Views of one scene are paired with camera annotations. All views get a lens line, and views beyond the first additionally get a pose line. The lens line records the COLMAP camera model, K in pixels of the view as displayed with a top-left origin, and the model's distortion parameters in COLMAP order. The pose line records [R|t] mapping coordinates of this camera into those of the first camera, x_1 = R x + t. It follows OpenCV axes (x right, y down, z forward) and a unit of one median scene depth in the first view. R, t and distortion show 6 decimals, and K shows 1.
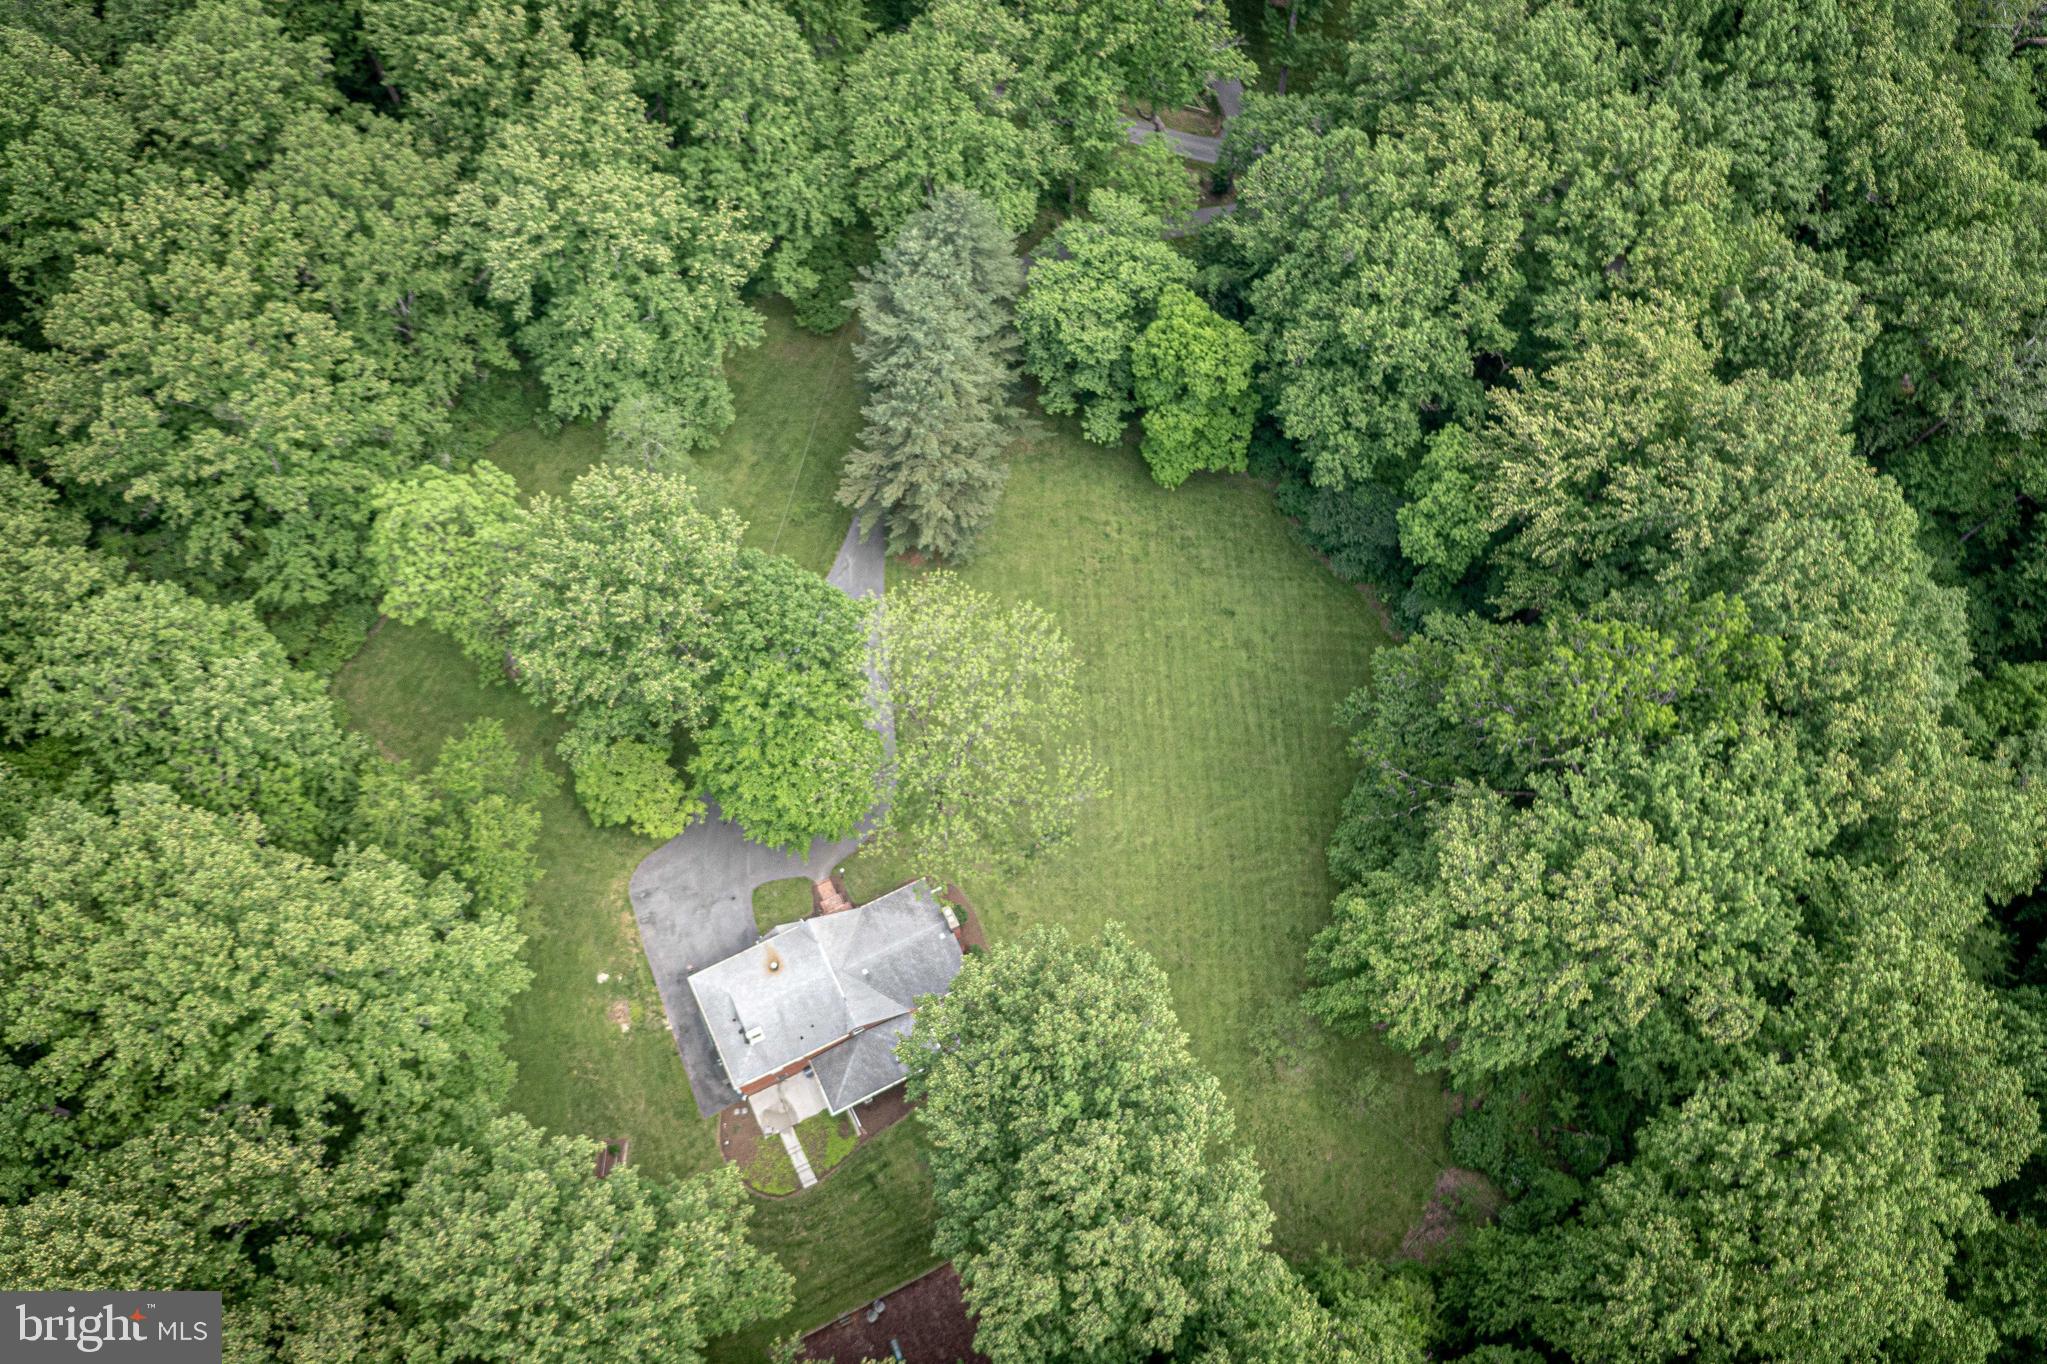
lens RADIAL K [[1632.5, 0, 1023.5], [0, 1632.5, 682.0], [0, 0, 1]] dist [0.018313, 0.011457]
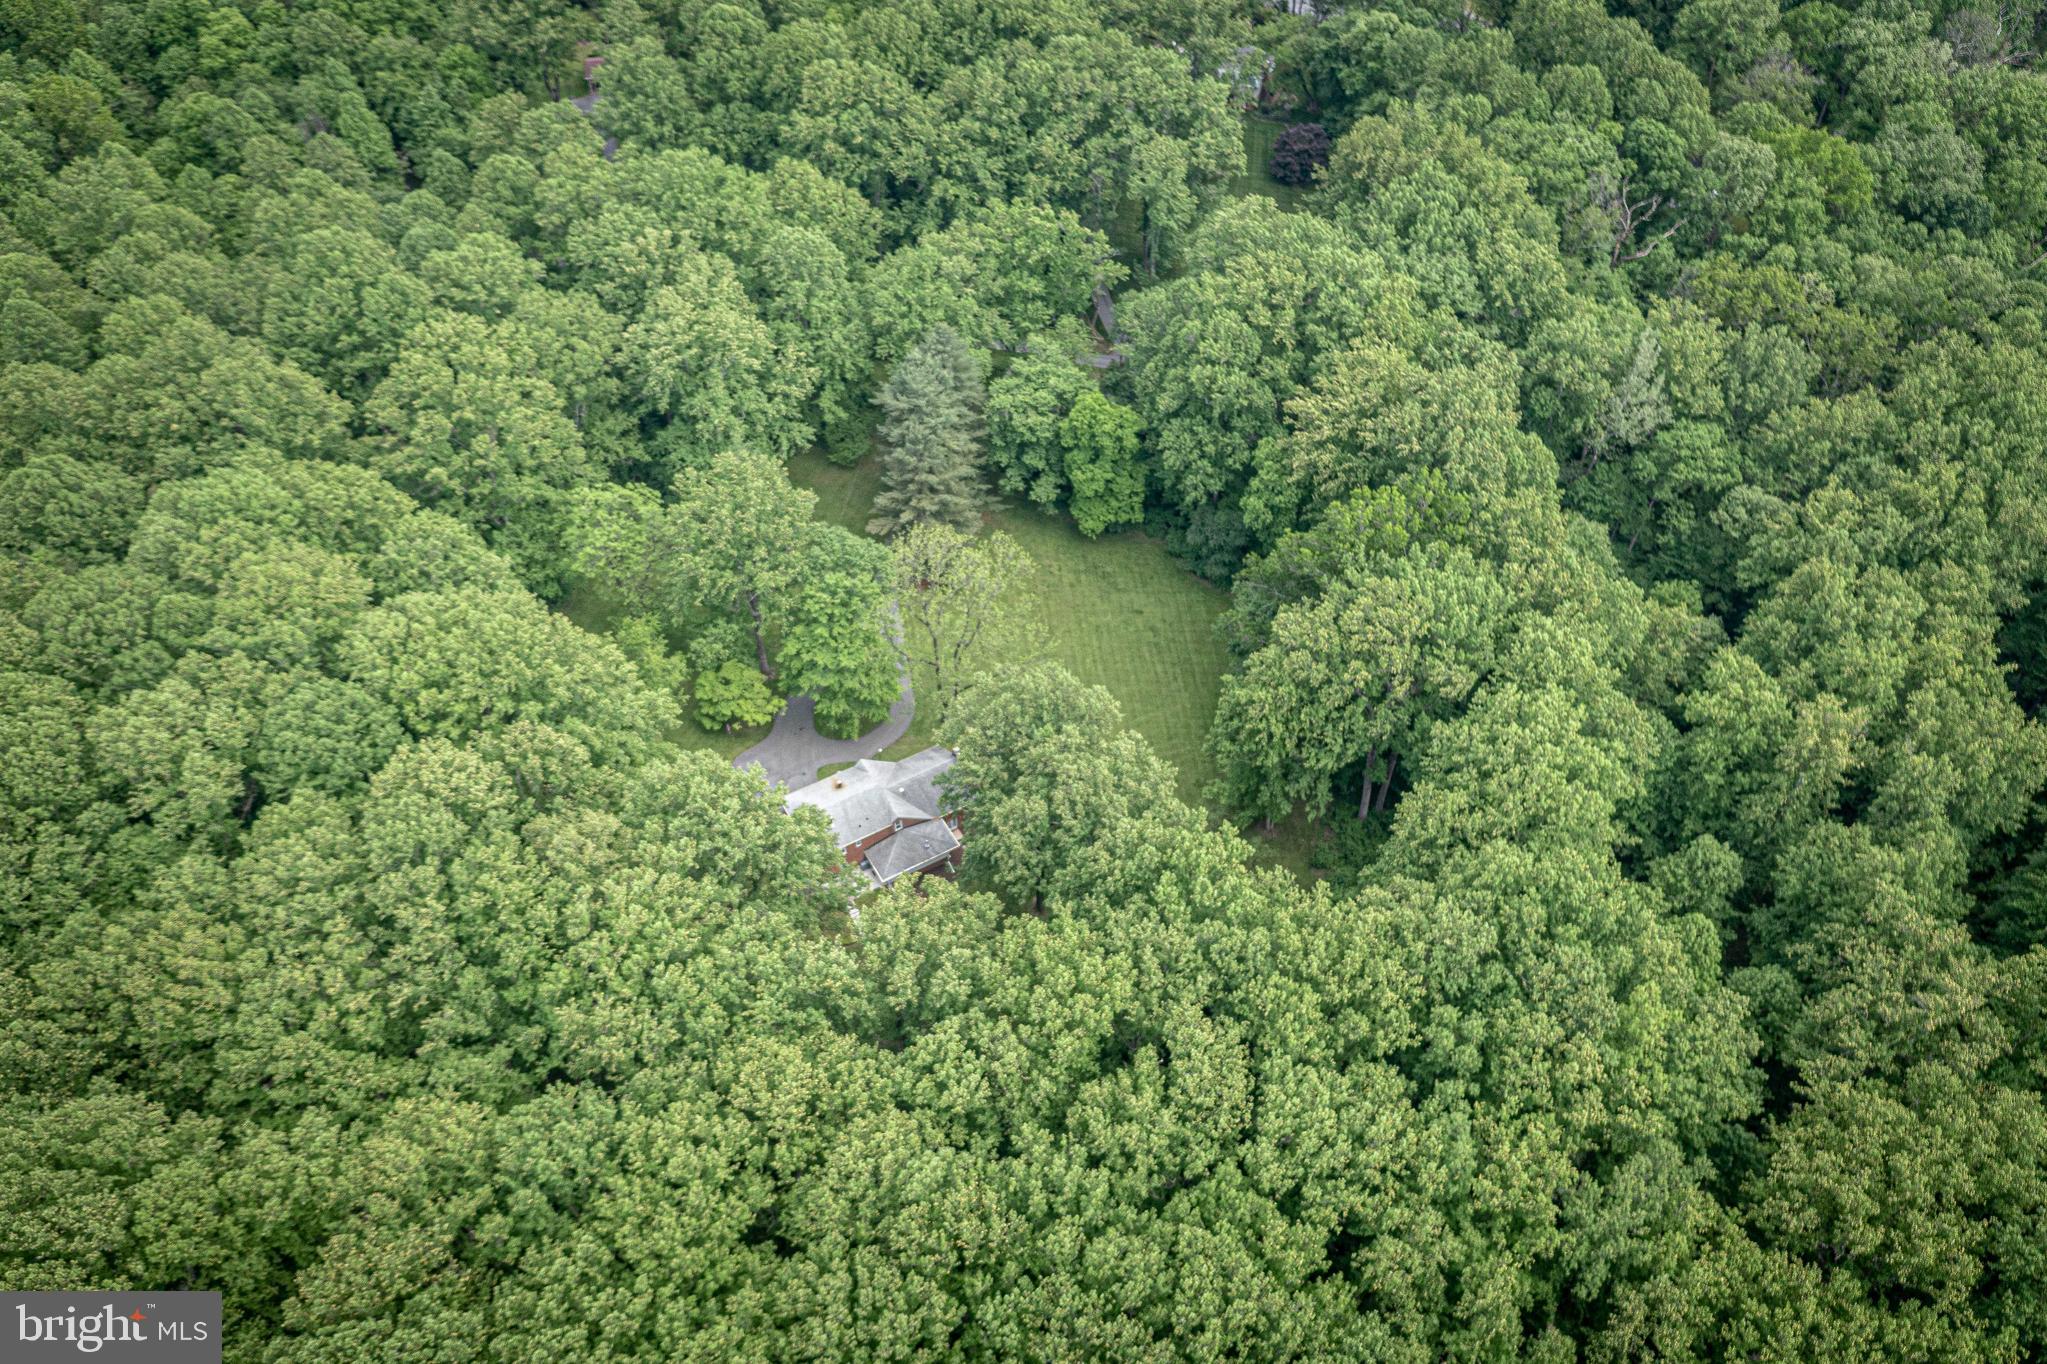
lens RADIAL K [[1632.5, 0, 1023.5], [0, 1632.5, 682.0], [0, 0, 1]] dist [0.018313, 0.011457]
pose [[0.998117, -0.043209, 0.043531, -0.046462], [0.054798, 0.947034, -0.316423, 0.528753], [-0.027553, 0.318212, 0.947619, -0.386131]]
